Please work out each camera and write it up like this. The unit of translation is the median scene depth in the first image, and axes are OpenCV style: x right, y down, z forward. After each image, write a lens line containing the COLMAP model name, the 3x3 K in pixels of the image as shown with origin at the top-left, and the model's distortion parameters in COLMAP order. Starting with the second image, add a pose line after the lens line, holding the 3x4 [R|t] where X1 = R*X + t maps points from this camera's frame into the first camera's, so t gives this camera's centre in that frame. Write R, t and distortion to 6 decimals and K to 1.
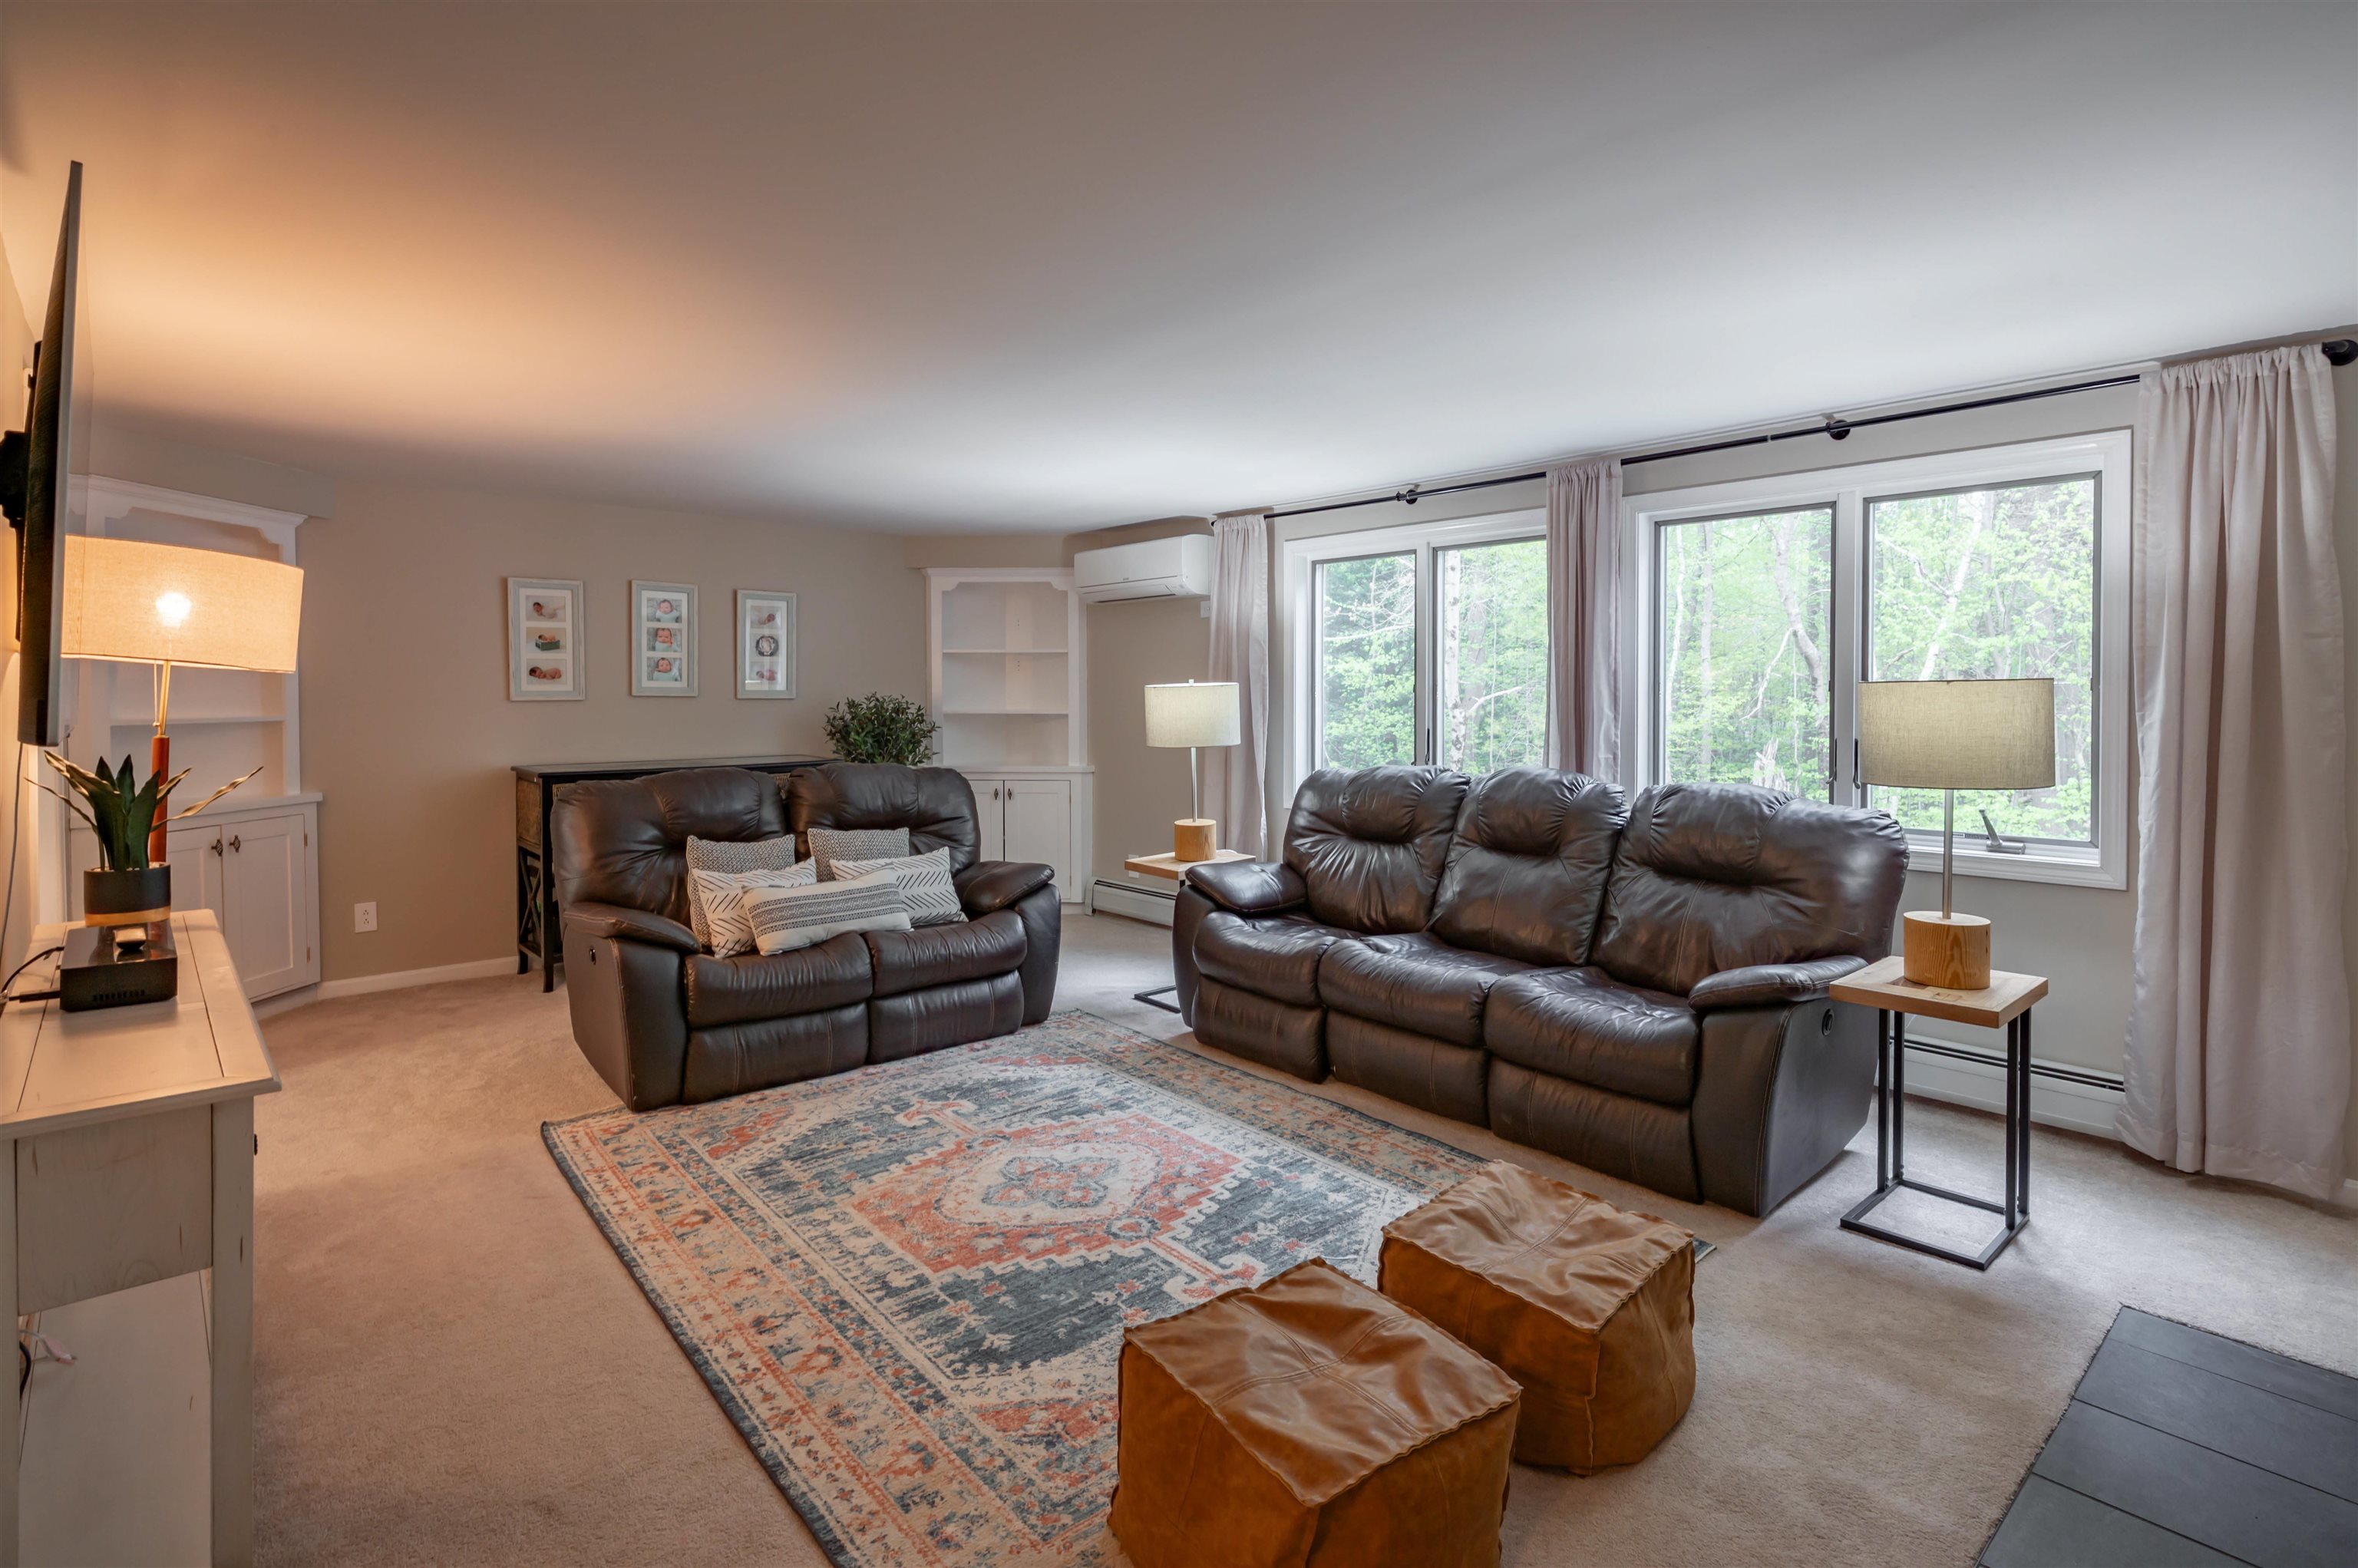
lens RADIAL K [[1161.4, 0, 1177.0], [0, 1161.4, 716.2], [0, 0, 1]] dist [-0.001875, 0.000042]
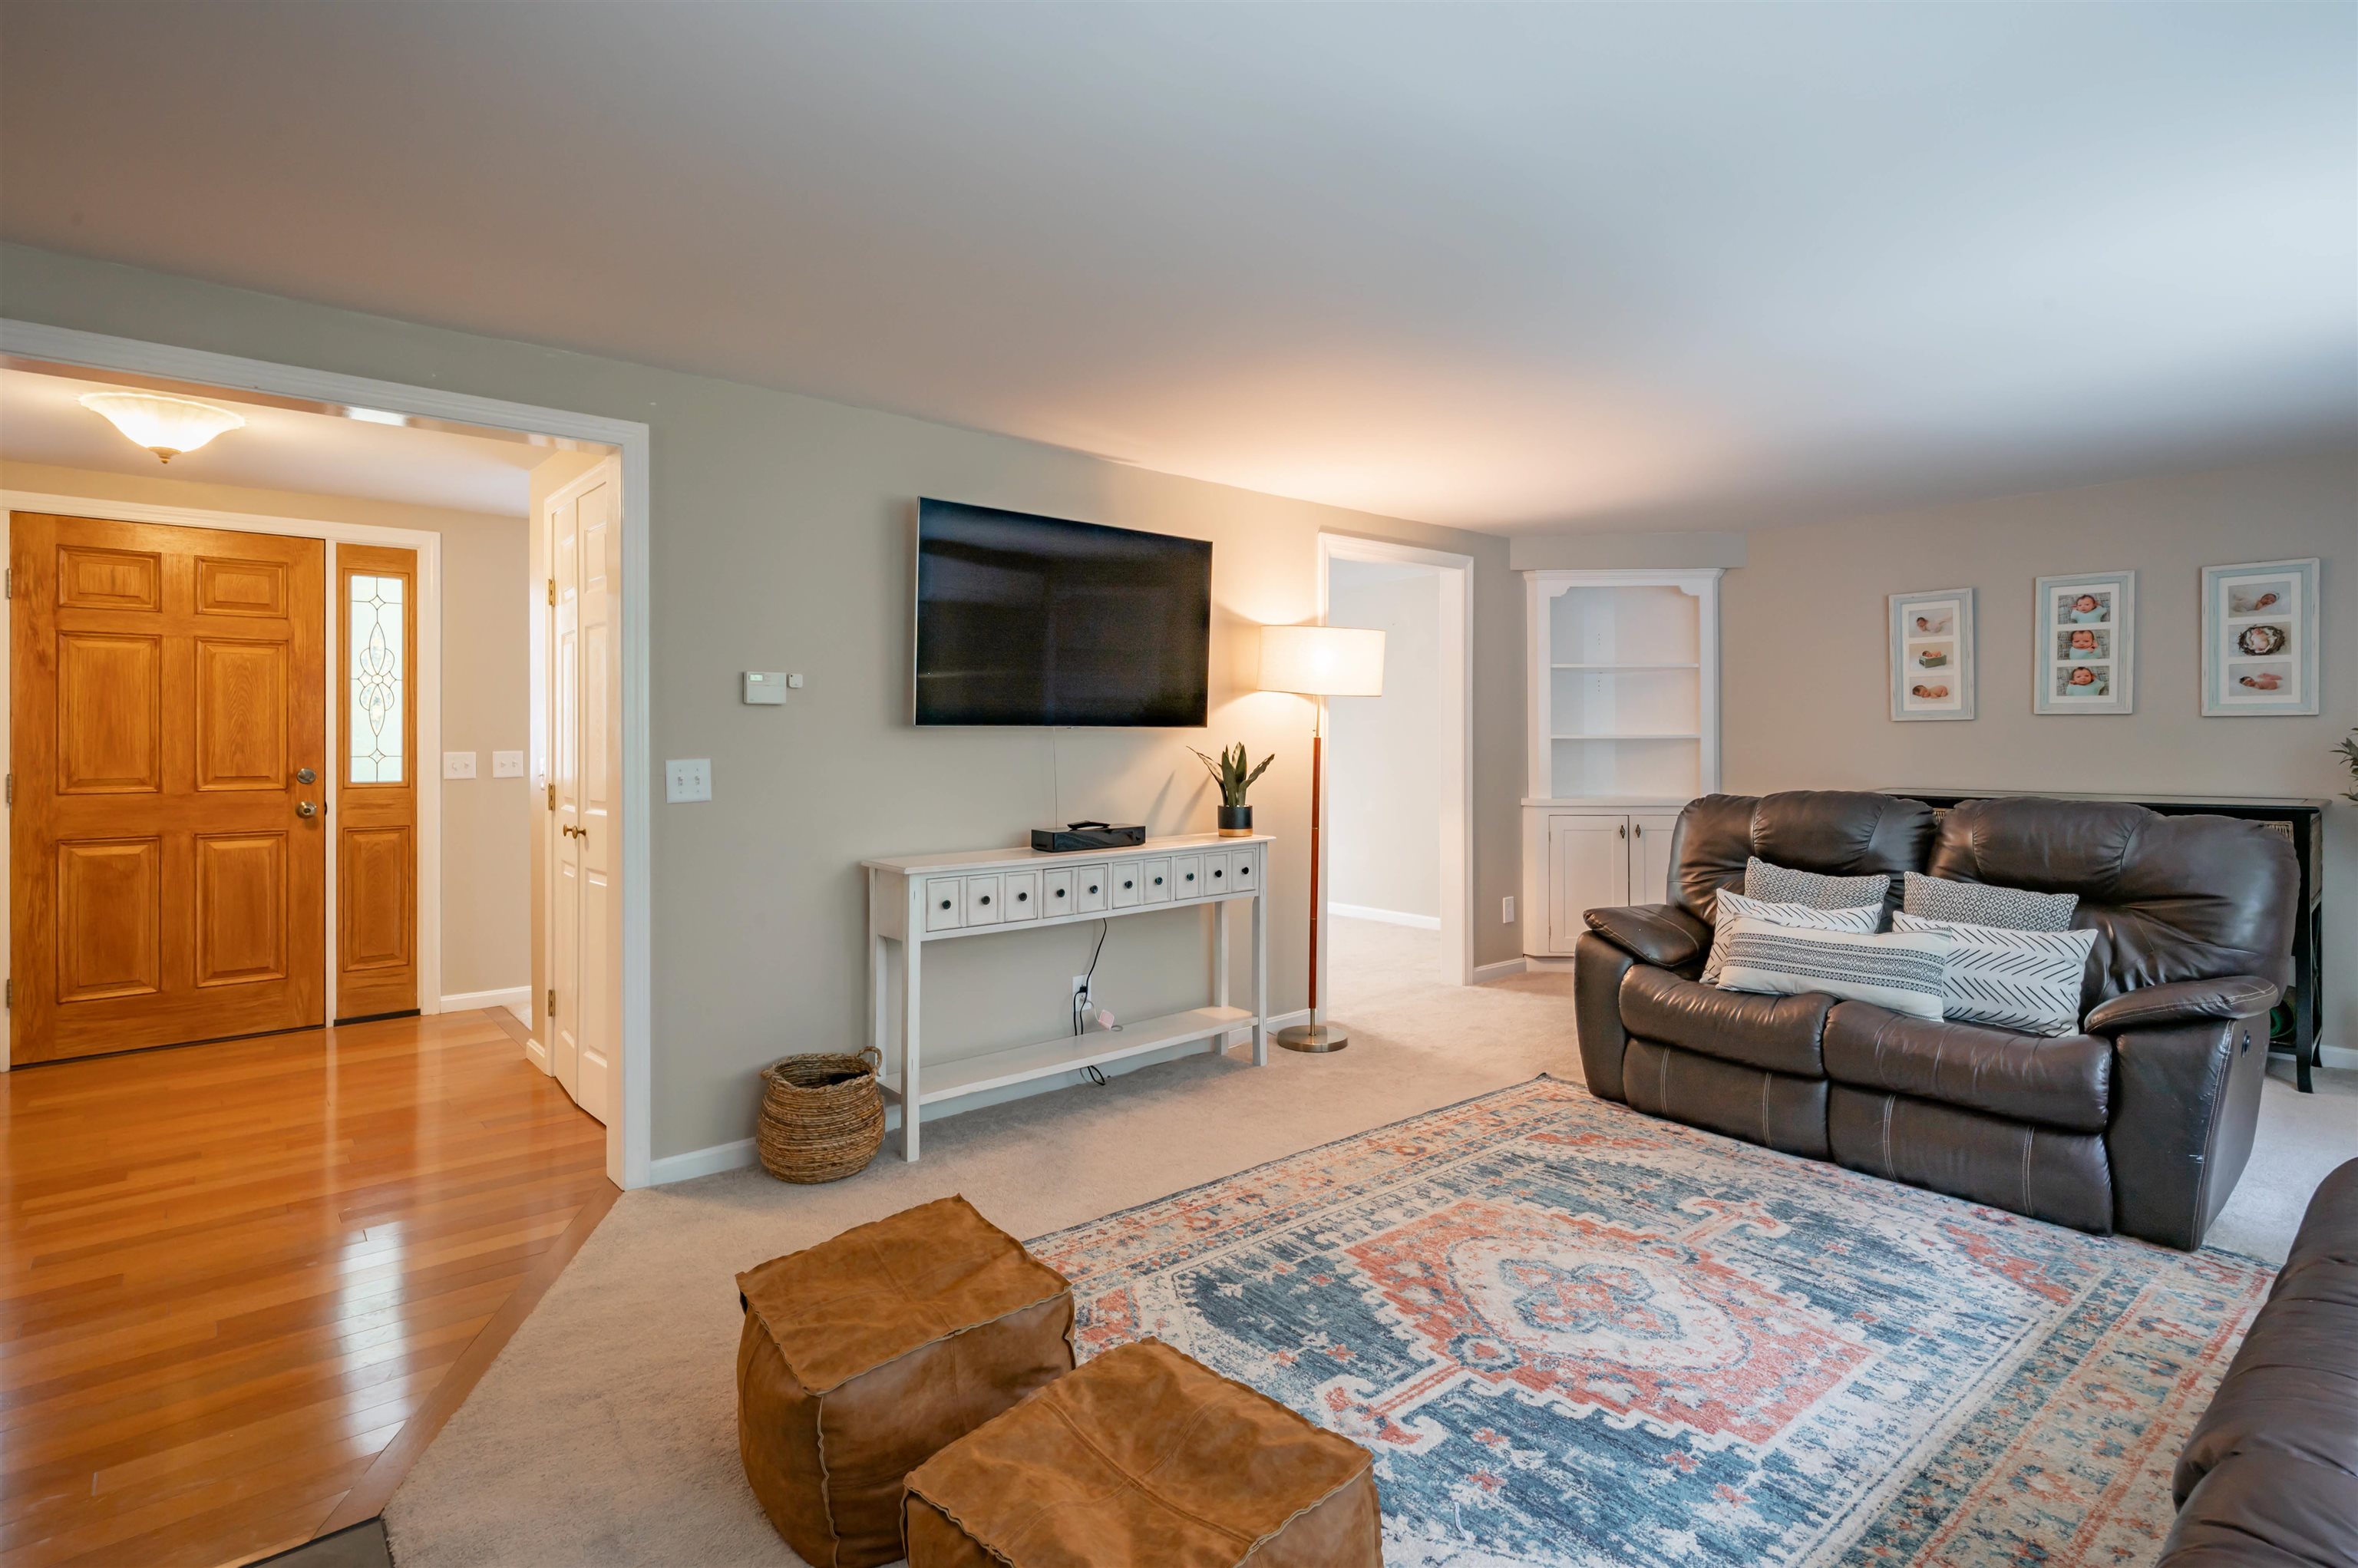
lens RADIAL K [[1127.8, 0, 1177.7], [0, 1127.8, 745.2], [0, 0, 1]] dist [0.000417, 0.000278]
pose [[-0.017592, 0.007804, -0.999815, 0.682658], [-0.017957, 0.999806, 0.008120, 0.017694], [0.999684, 0.018096, -0.017448, 0.733217]]
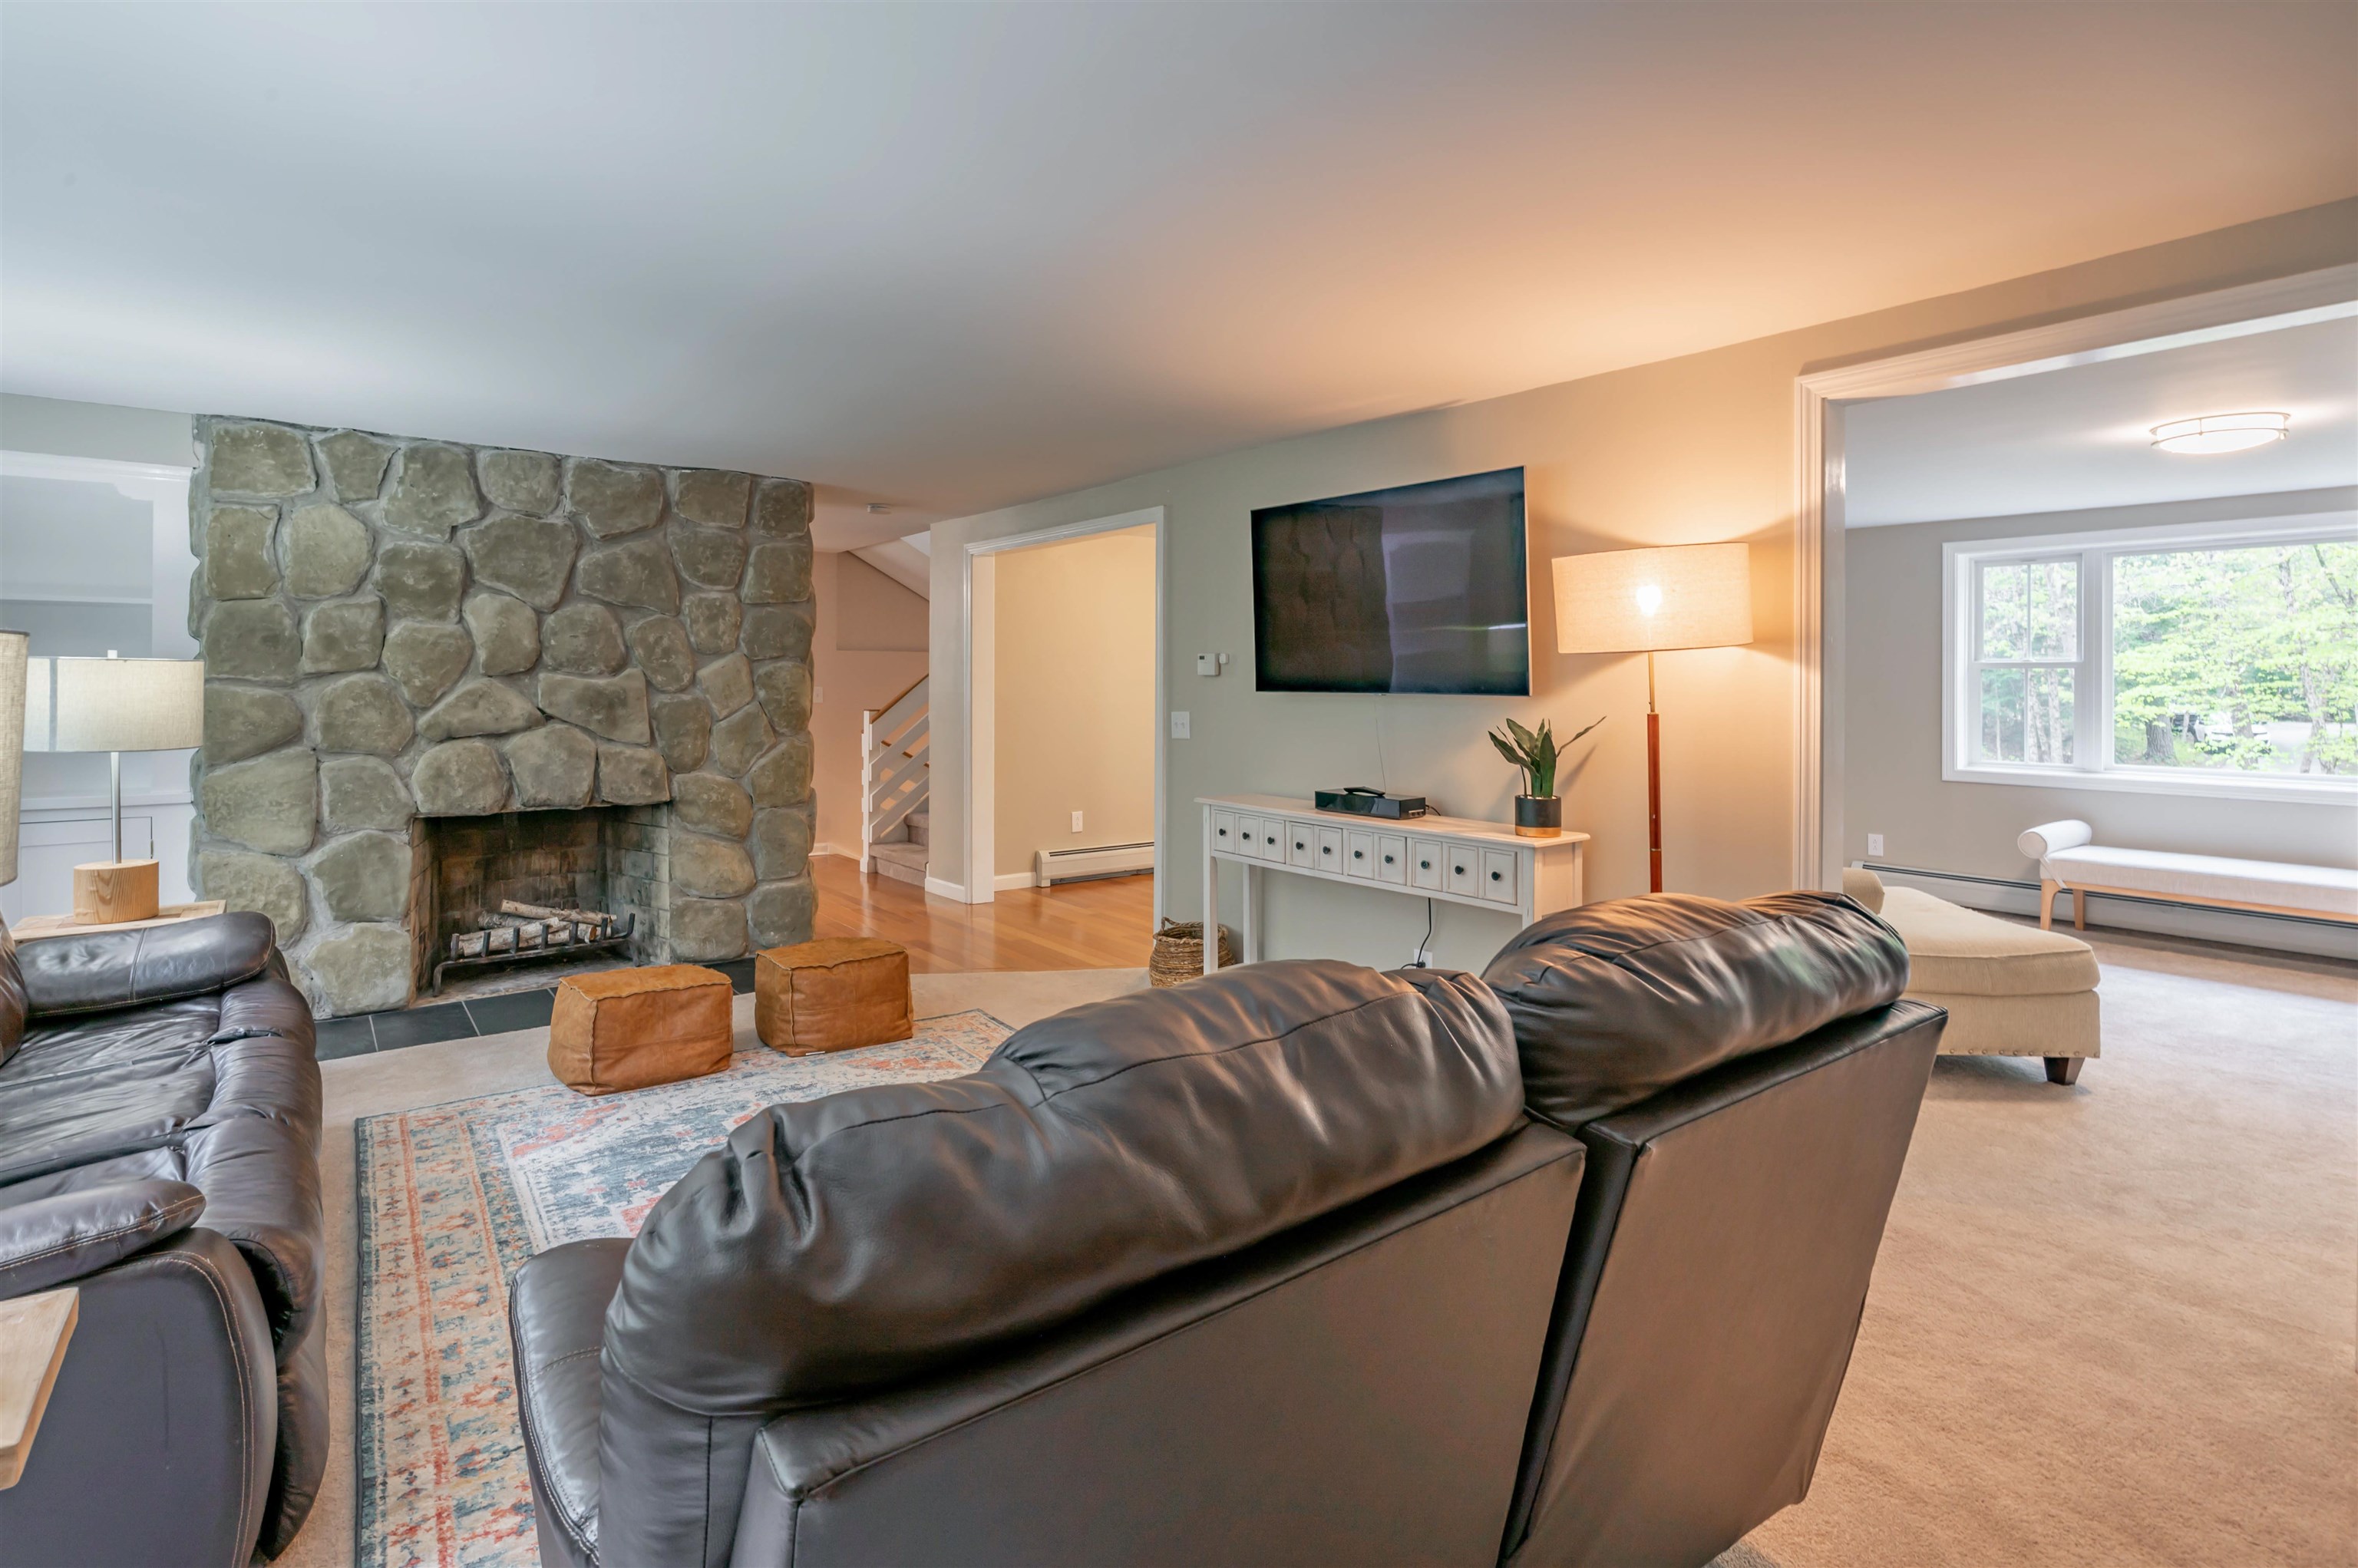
lens RADIAL K [[1160.5, 0, 1172.8], [0, 1160.5, 677.9], [0, 0, 1]] dist [0.001888, 0.000507]
pose [[-0.997365, -0.002461, 0.072503, -0.435510], [-0.001049, 0.999809, 0.019512, -0.033398], [-0.072537, 0.019384, -0.997177, 1.915613]]
